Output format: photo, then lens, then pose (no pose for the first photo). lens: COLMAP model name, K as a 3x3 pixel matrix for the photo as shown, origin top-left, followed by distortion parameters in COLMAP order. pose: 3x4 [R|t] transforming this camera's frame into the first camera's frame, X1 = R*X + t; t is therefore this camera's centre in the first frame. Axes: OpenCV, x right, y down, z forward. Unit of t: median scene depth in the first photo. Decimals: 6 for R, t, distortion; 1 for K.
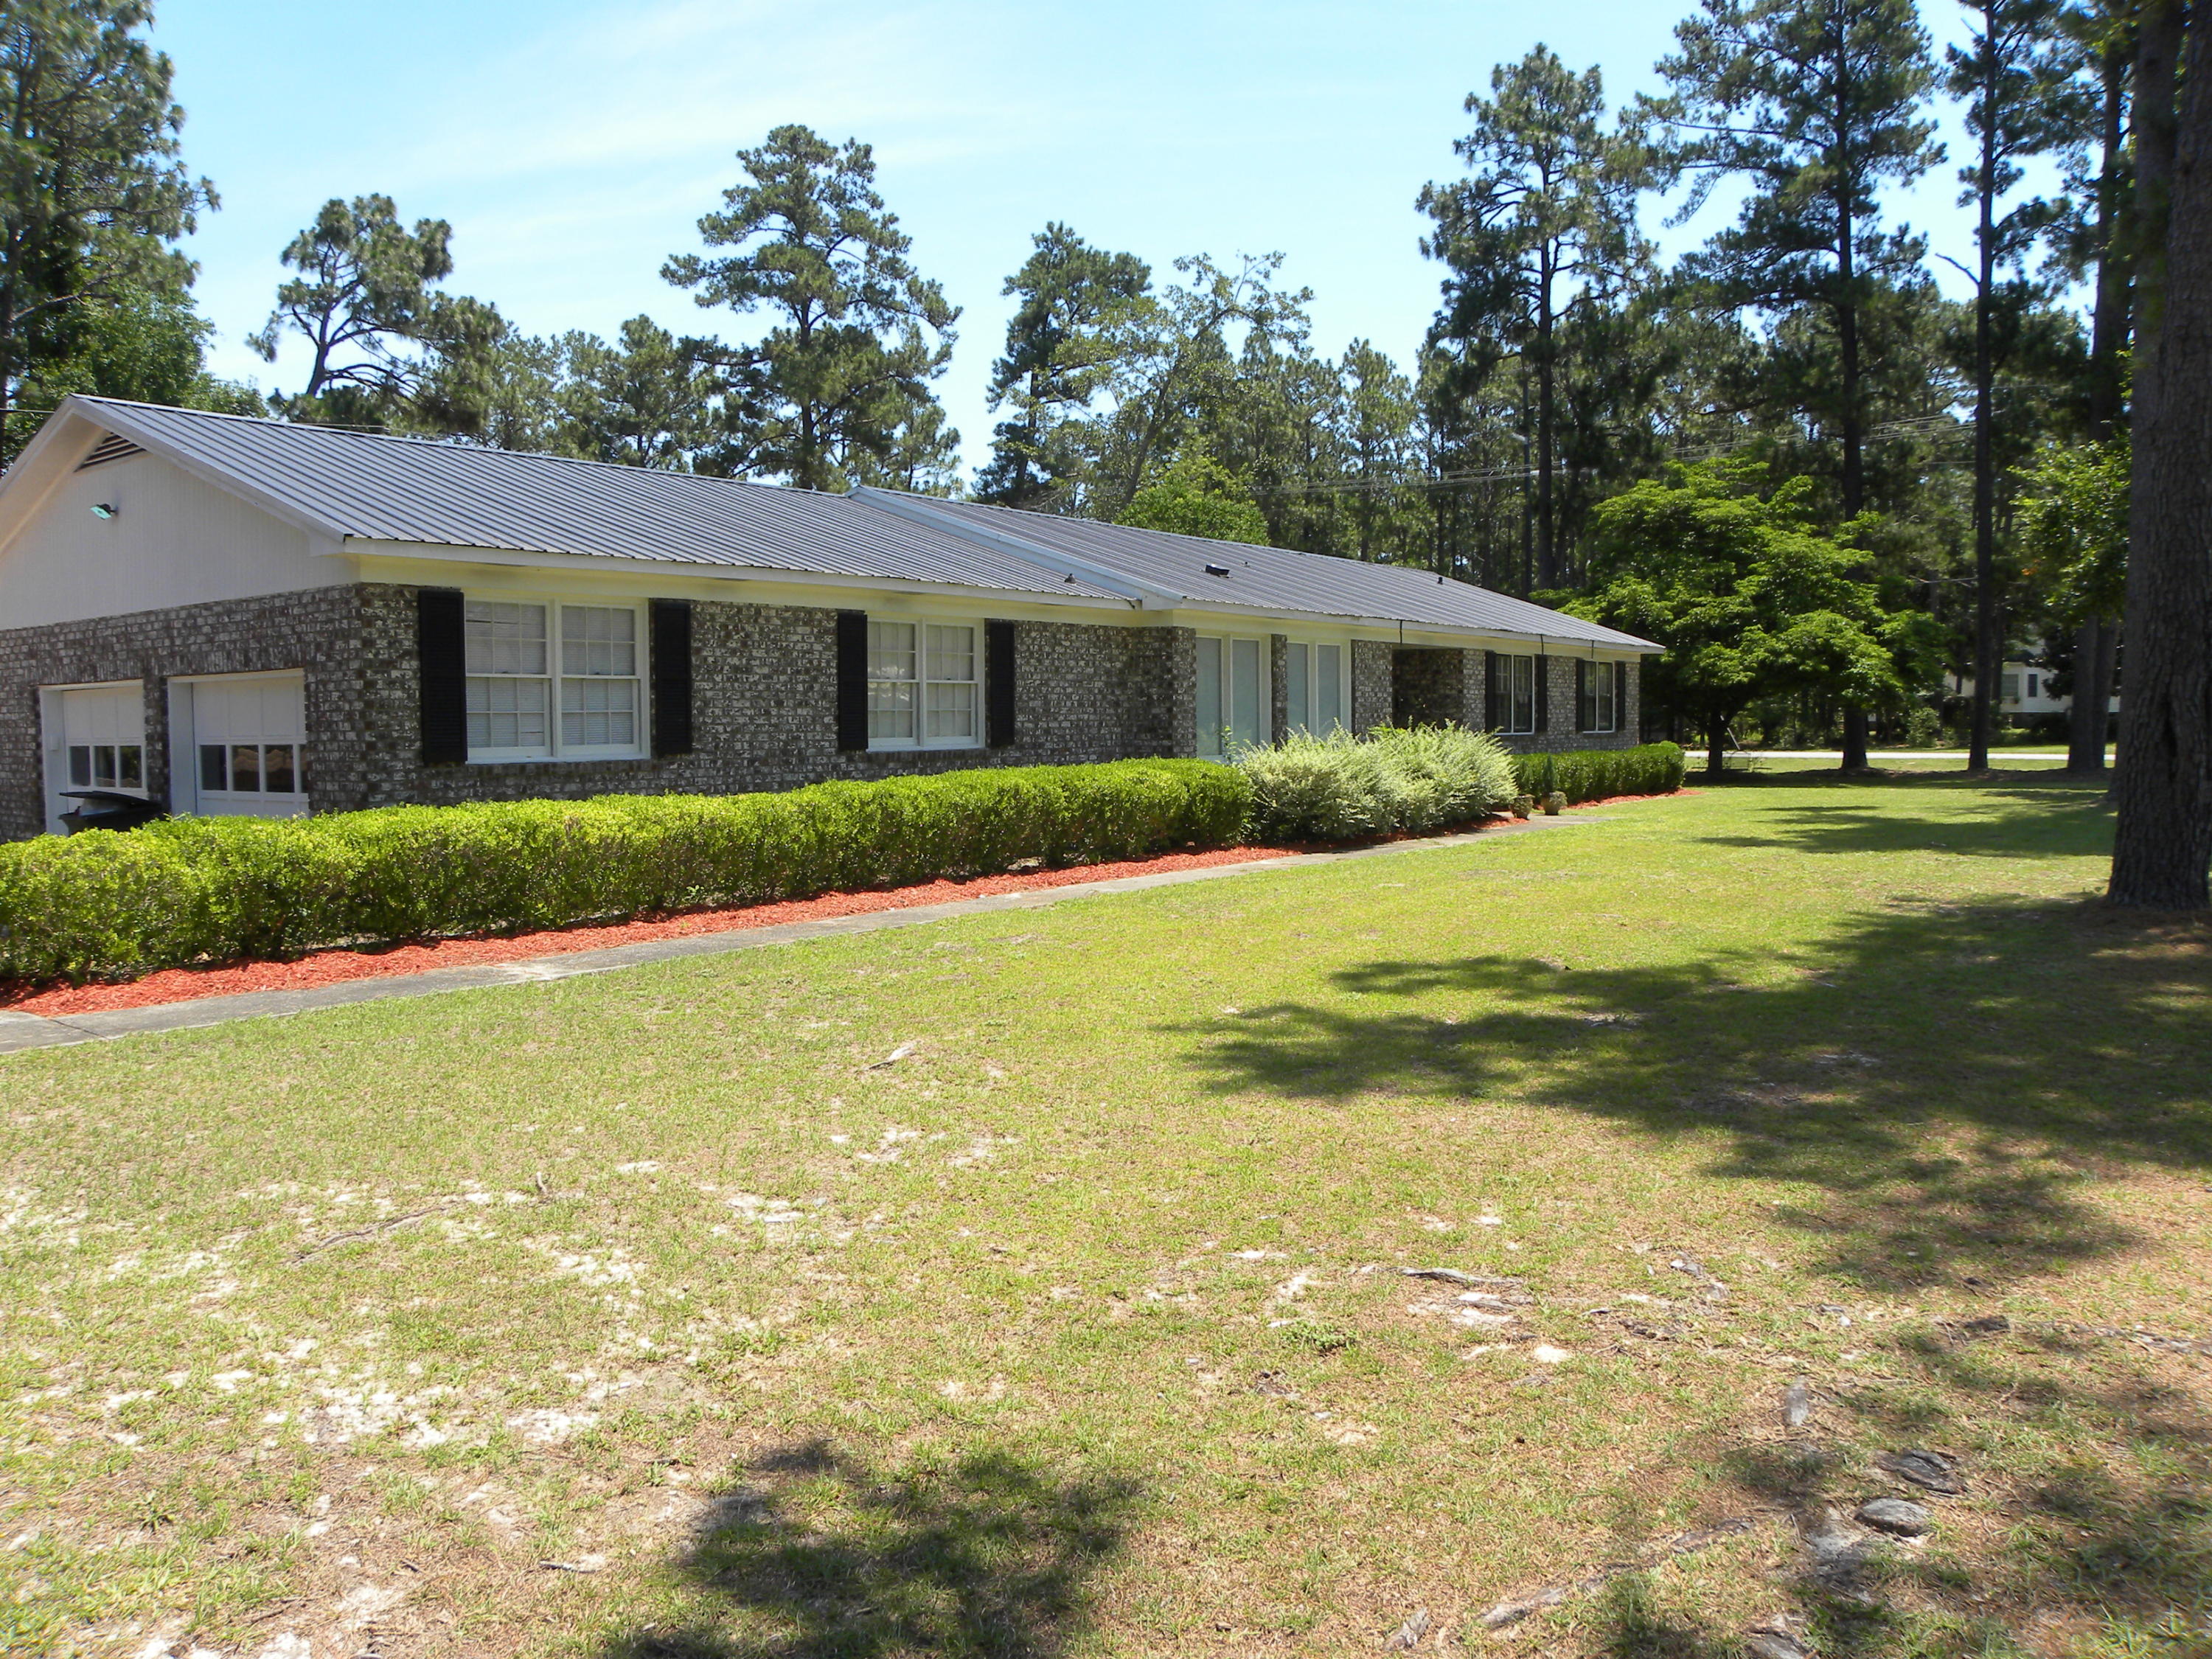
lens RADIAL K [[1693.8, 0, 1106.0], [0, 1693.8, 829.5], [0, 0, 1]] dist [-0.132979, 0.099353]
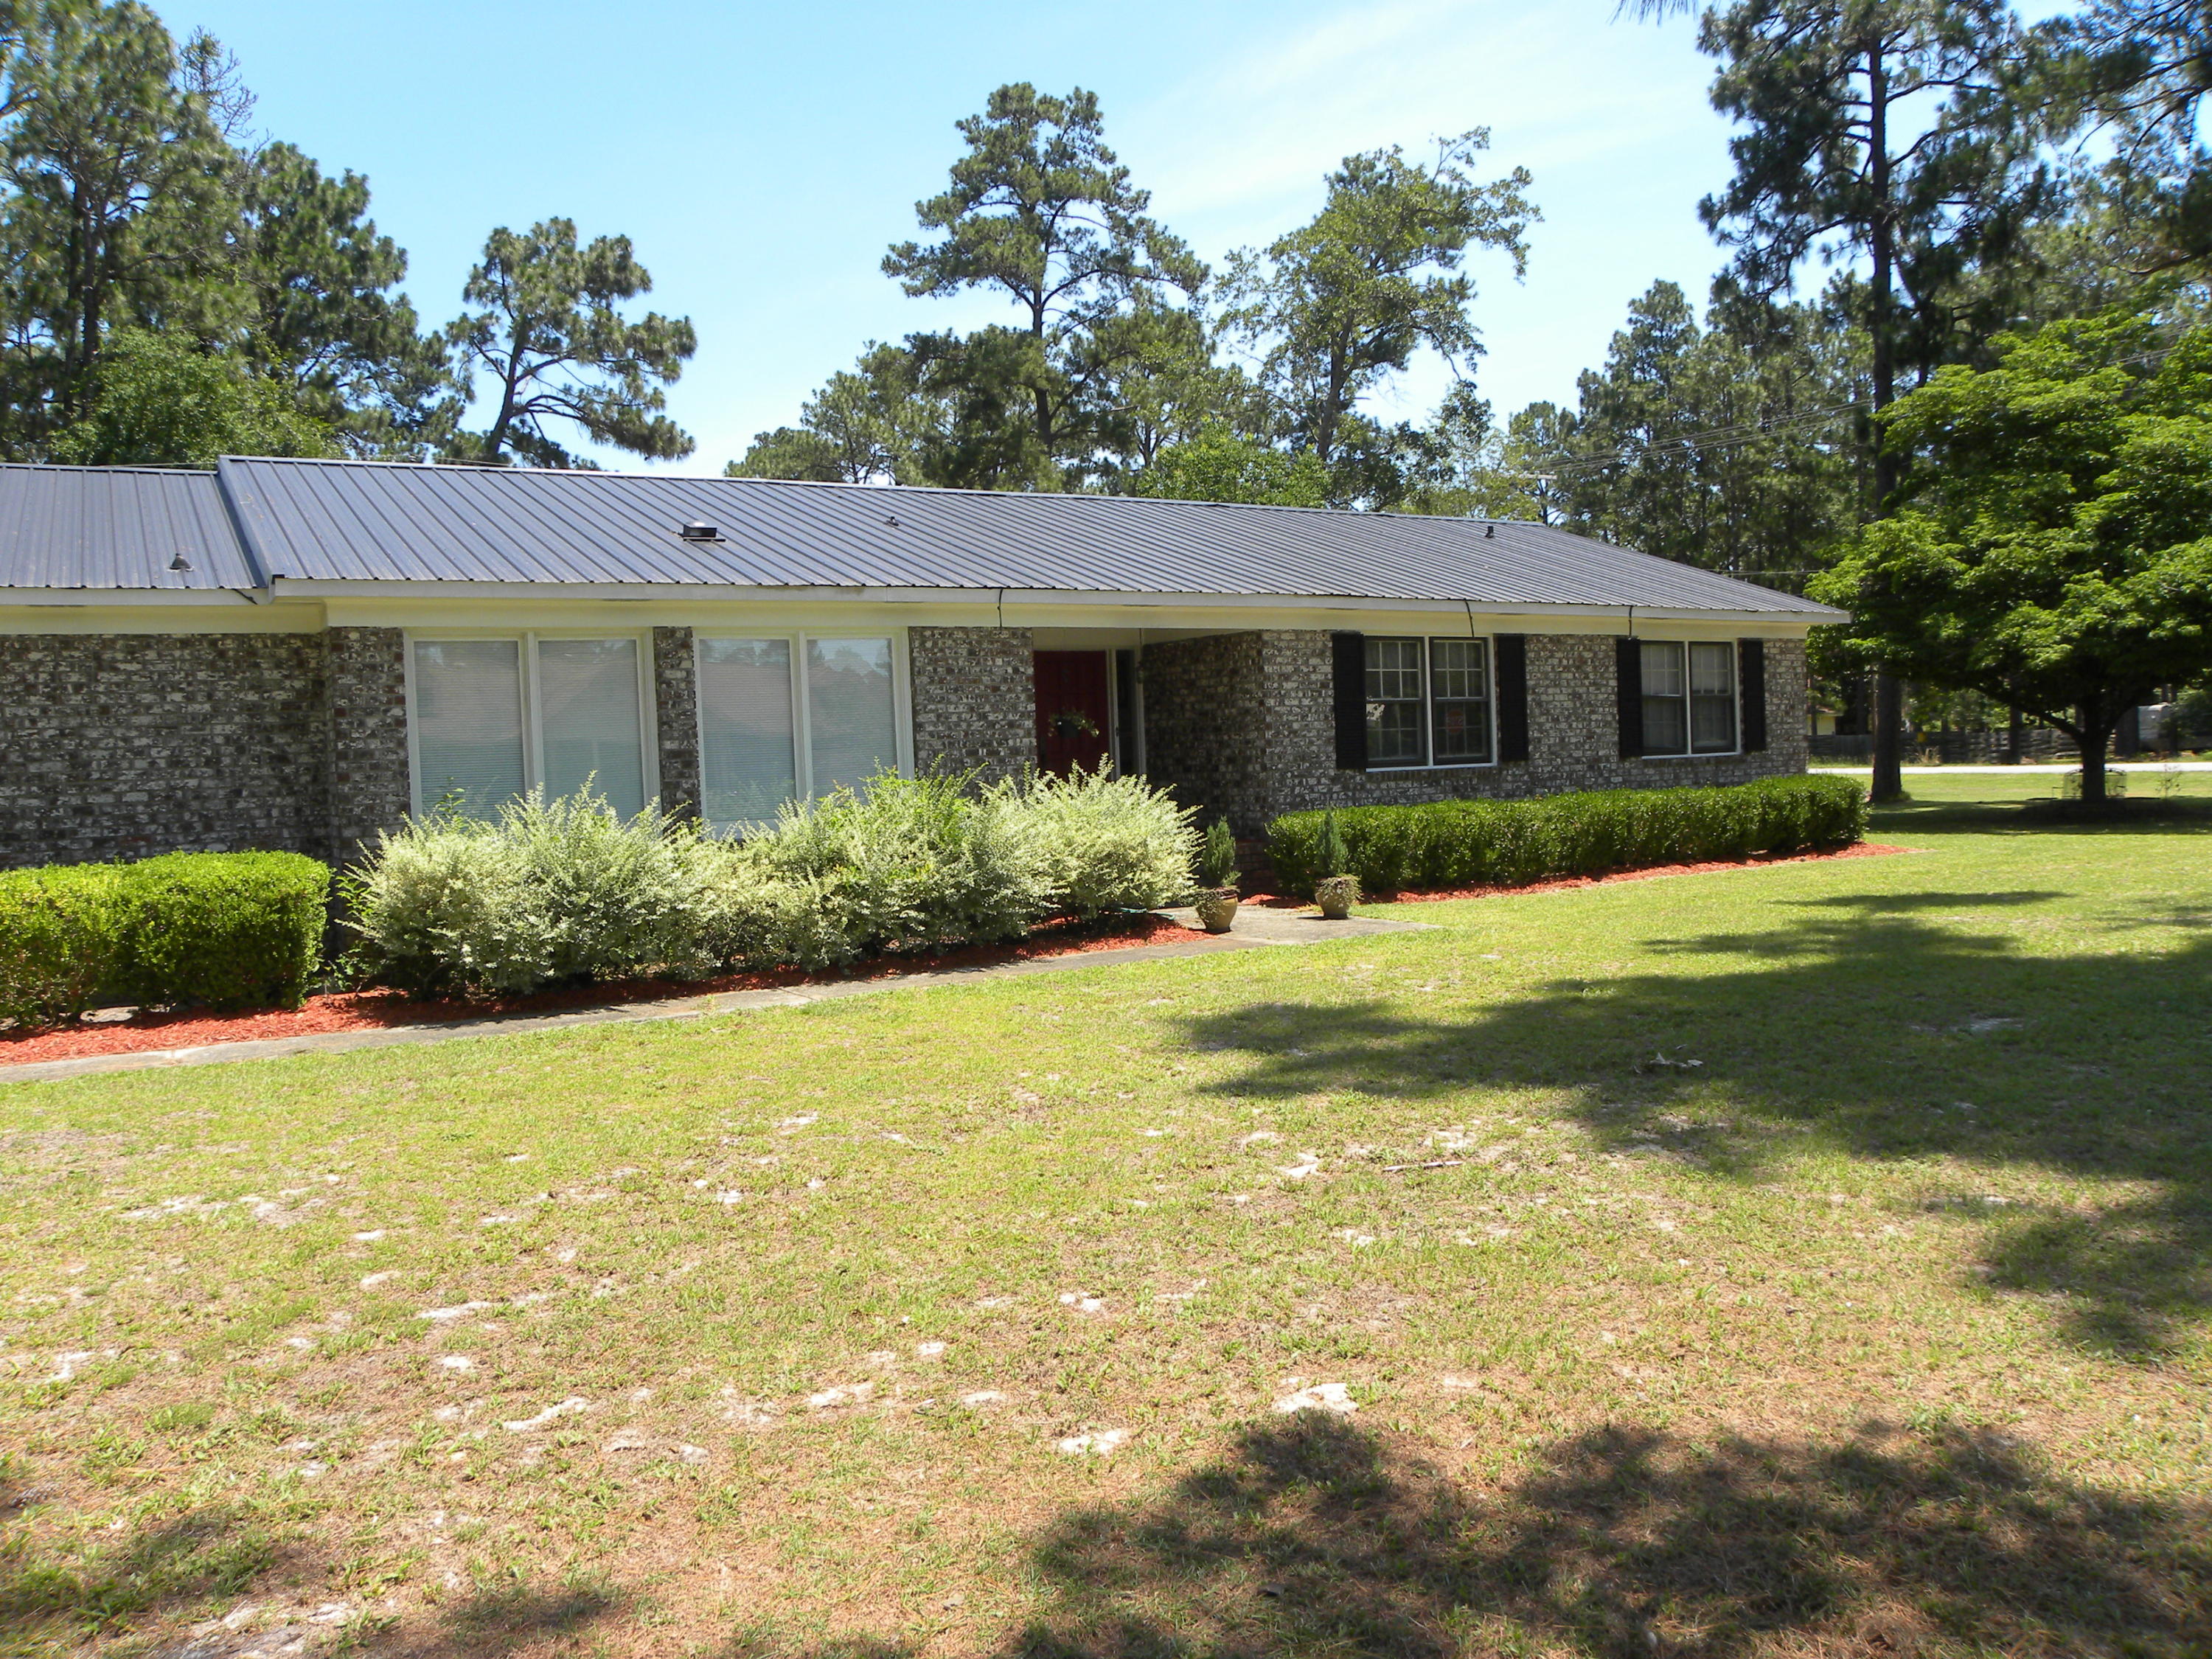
lens RADIAL K [[1693.8, 0, 1106.0], [0, 1693.8, 829.5], [0, 0, 1]] dist [-0.132979, 0.099353]
pose [[0.930834, -0.011340, -0.365267, 0.214011], [0.007359, 0.999897, -0.012289, -0.016504], [0.365369, 0.008751, 0.930822, 0.233926]]
